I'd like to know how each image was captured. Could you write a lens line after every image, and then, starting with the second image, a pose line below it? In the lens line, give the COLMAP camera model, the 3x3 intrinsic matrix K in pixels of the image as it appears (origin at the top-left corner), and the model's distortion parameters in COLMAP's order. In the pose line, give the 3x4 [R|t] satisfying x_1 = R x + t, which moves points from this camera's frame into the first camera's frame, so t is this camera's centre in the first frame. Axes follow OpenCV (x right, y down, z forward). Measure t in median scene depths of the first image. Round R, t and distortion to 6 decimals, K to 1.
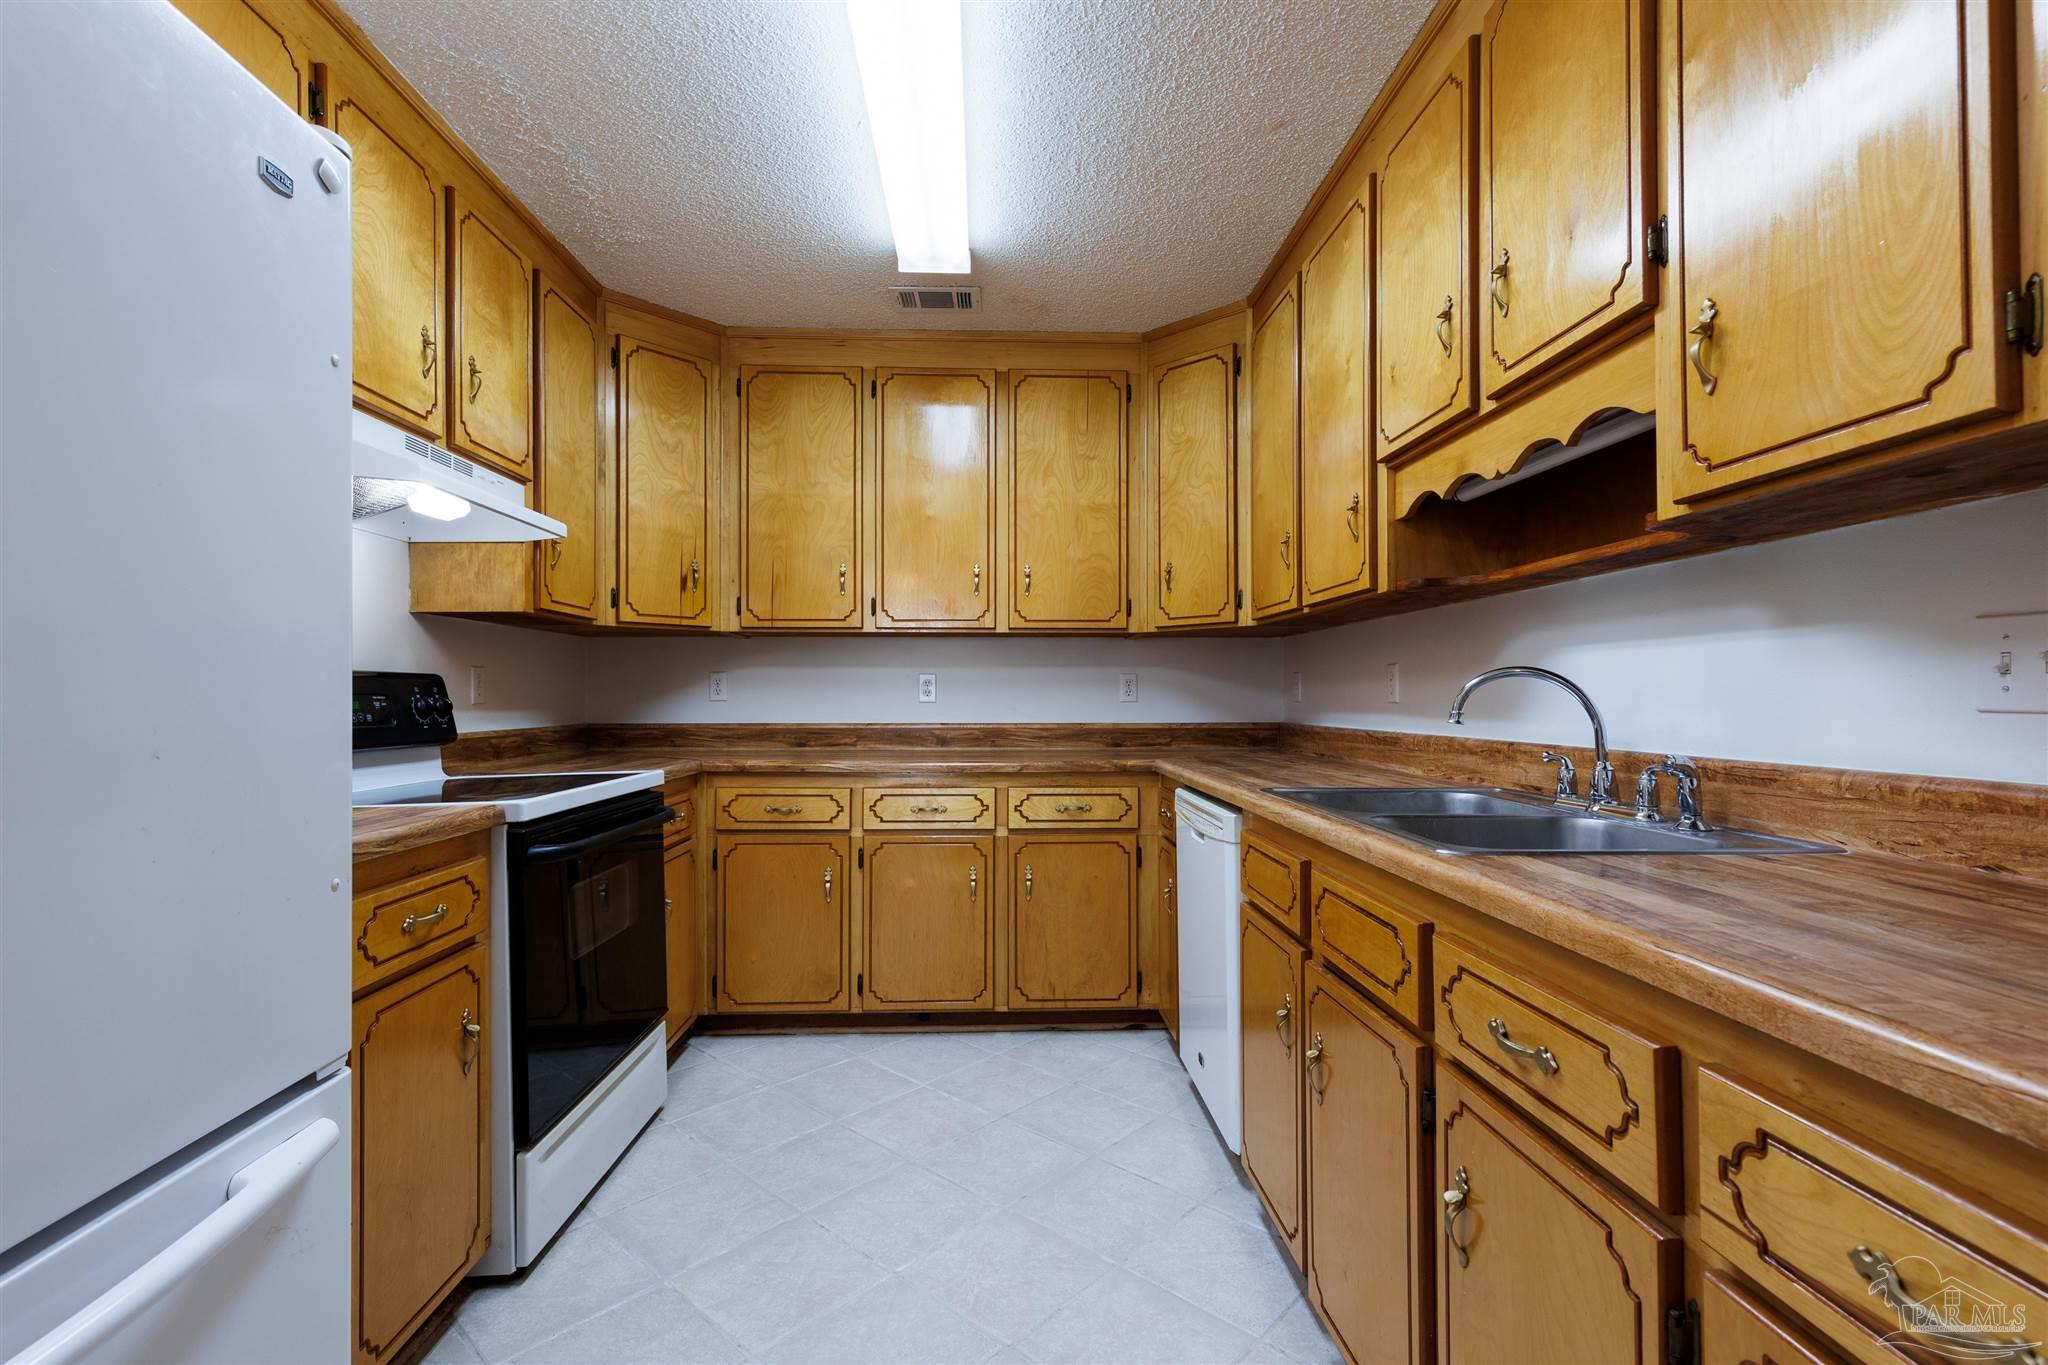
lens RADIAL K [[916.2, 0, 1030.3], [0, 916.2, 681.2], [0, 0, 1]] dist [0.005222, -0.000021]
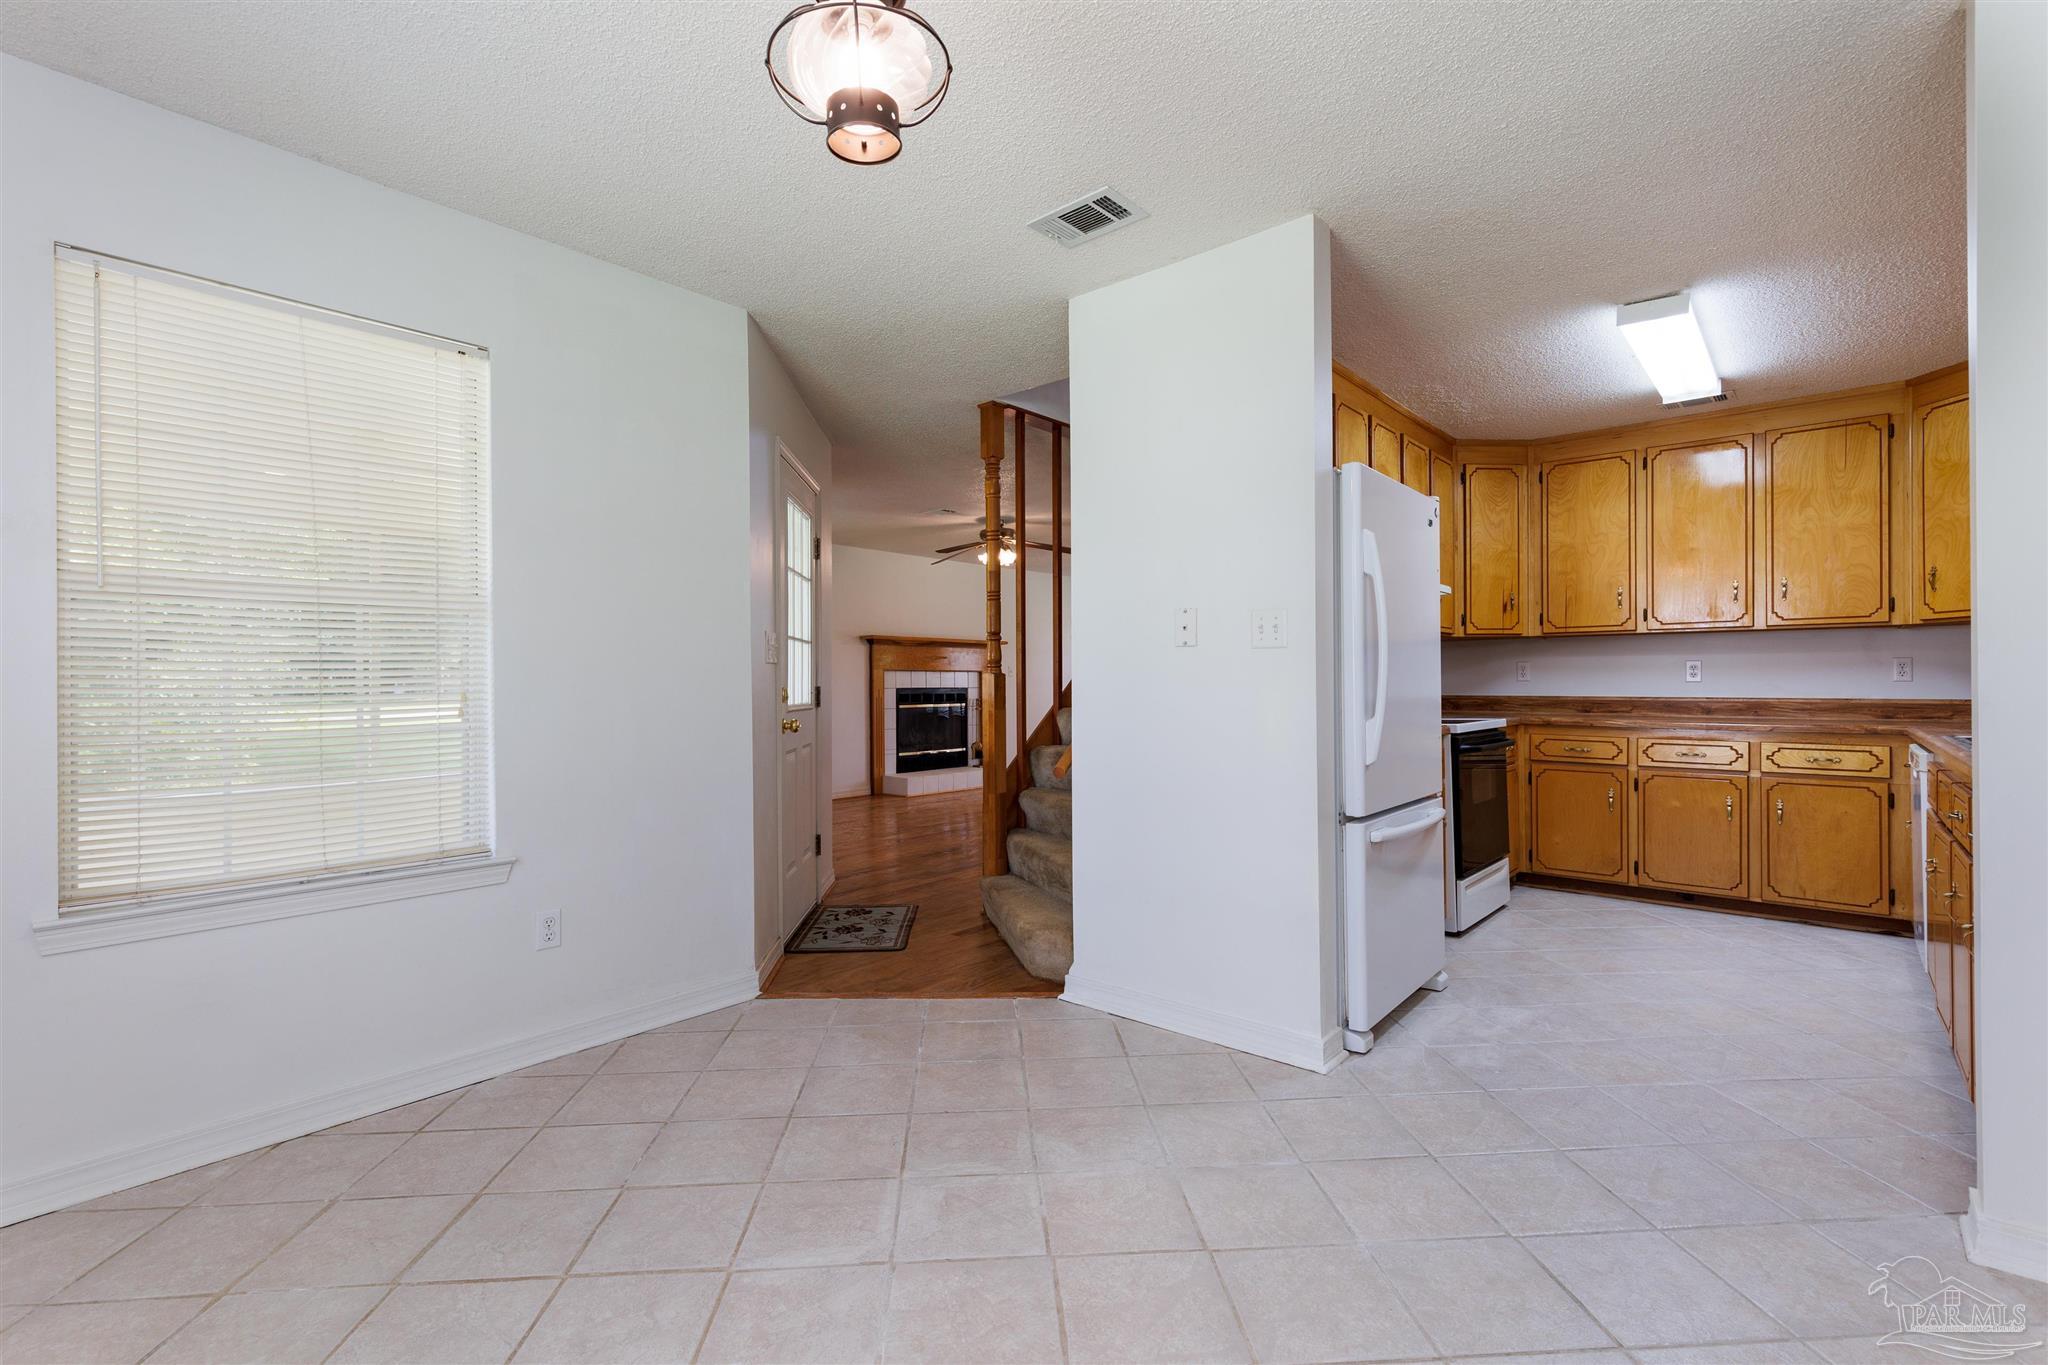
lens RADIAL K [[916.2, 0, 1030.3], [0, 916.2, 681.2], [0, 0, 1]] dist [0.005222, -0.000021]
pose [[0.722163, -0.001823, -0.691721, 0.139256], [0.013399, 0.999846, 0.011353, -0.007478], [0.691593, -0.017467, 0.722076, -0.768372]]
